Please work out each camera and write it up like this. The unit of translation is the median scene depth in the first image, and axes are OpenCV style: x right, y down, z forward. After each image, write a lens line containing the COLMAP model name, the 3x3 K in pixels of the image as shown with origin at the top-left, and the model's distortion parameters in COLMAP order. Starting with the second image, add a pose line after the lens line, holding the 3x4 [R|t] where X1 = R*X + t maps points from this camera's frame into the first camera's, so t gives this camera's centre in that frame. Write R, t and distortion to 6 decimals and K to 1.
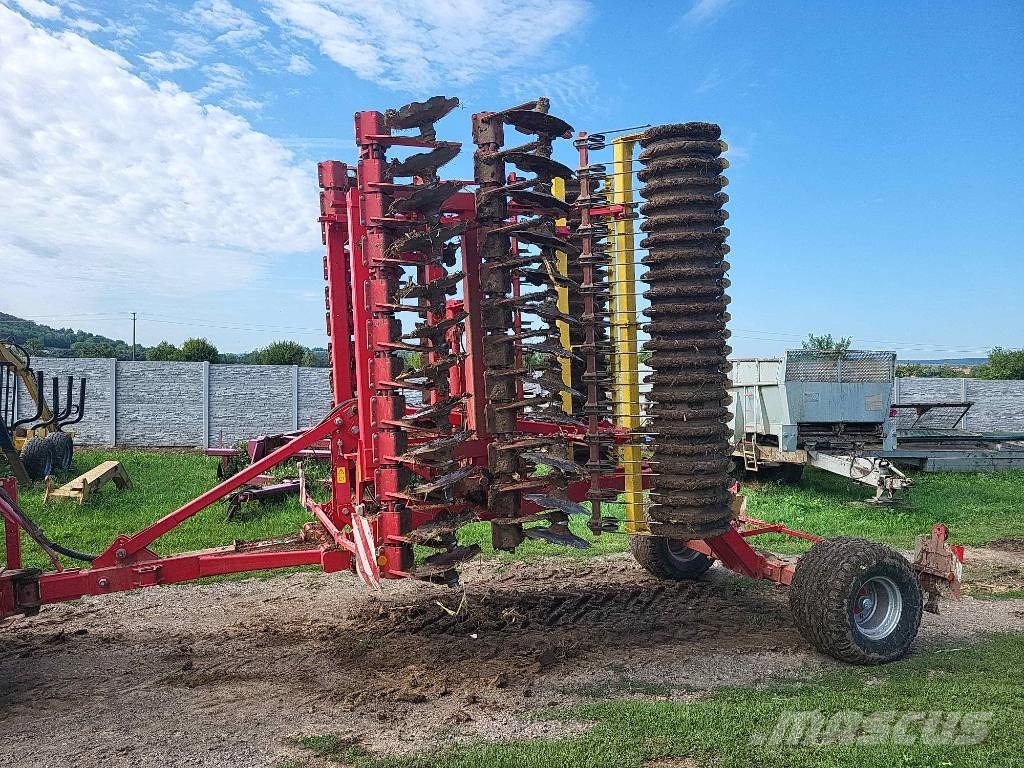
lens RADIAL K [[827.1, 0, 528.3], [0, 827.1, 373.1], [0, 0, 1]] dist [0.047602, -0.003110]
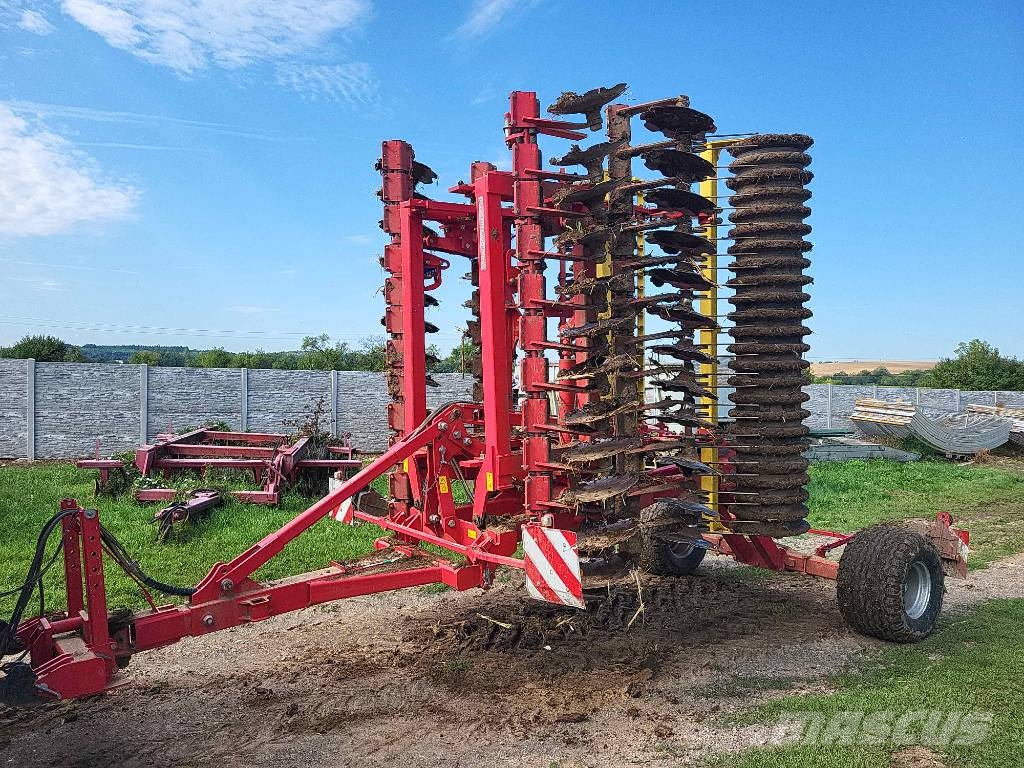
lens RADIAL K [[818.6, 0, 540.3], [0, 818.6, 380.9], [0, 0, 1]] dist [0.058968, -0.044735]
pose [[0.957730, 0.005678, 0.287613, -0.392163], [-0.007383, 0.999961, 0.004843, 0.002962], [-0.287574, -0.006762, 0.957734, 0.101107]]
